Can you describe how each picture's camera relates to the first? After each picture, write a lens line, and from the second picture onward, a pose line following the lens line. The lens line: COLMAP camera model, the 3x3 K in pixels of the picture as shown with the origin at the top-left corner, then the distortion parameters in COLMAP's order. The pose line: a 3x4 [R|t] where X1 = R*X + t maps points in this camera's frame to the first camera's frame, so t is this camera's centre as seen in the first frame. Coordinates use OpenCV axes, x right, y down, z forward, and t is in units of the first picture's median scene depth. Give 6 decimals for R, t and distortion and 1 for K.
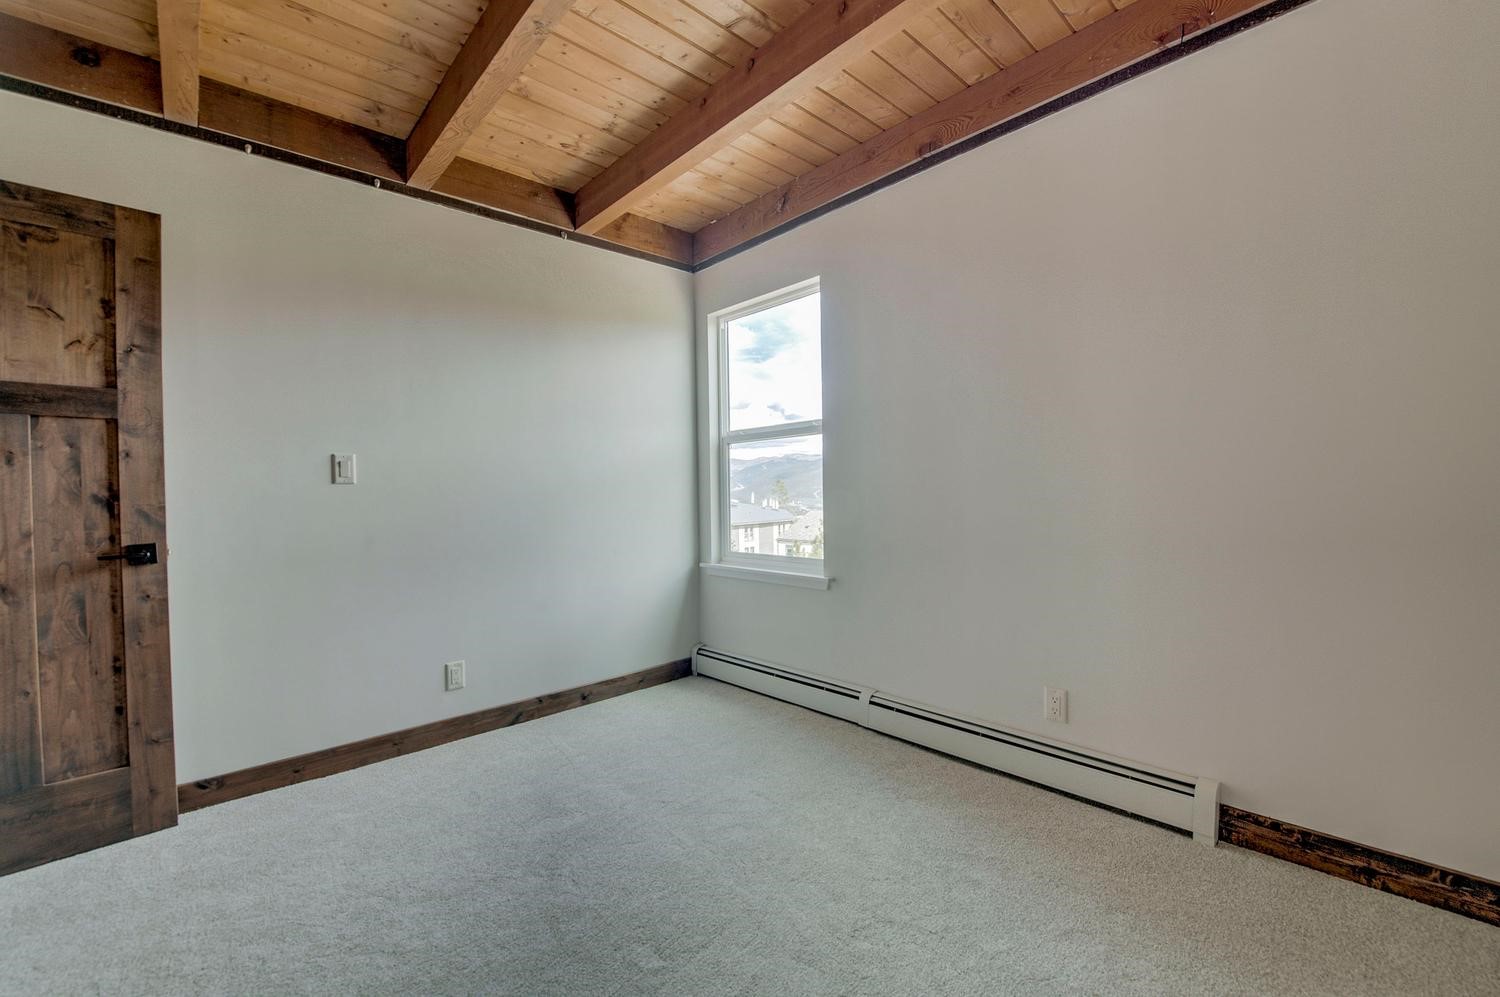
lens RADIAL K [[577.1, 0, 750.2], [0, 577.1, 496.9], [0, 0, 1]] dist [-0.017974, -0.000190]
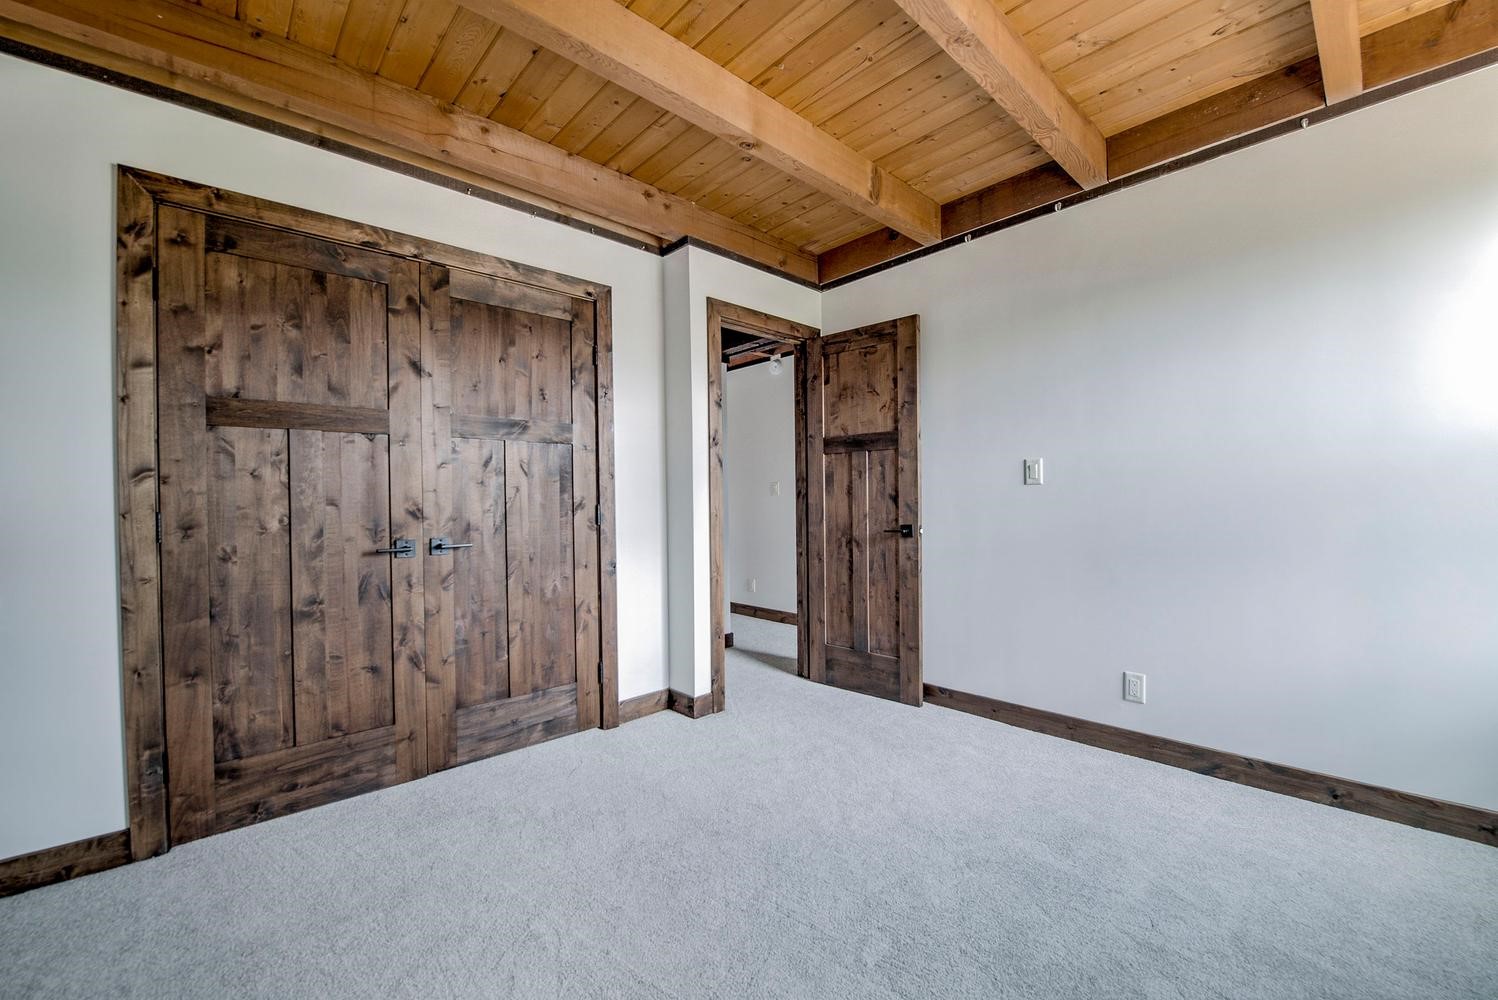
lens RADIAL K [[602.5, 0, 780.9], [0, 602.5, 499.4], [0, 0, 1]] dist [-0.015338, -0.002572]
pose [[0.057050, 0.019012, -0.998190, 0.618725], [0.003157, 0.999810, 0.019223, -0.022358], [0.998366, -0.004248, 0.056979, 0.544017]]
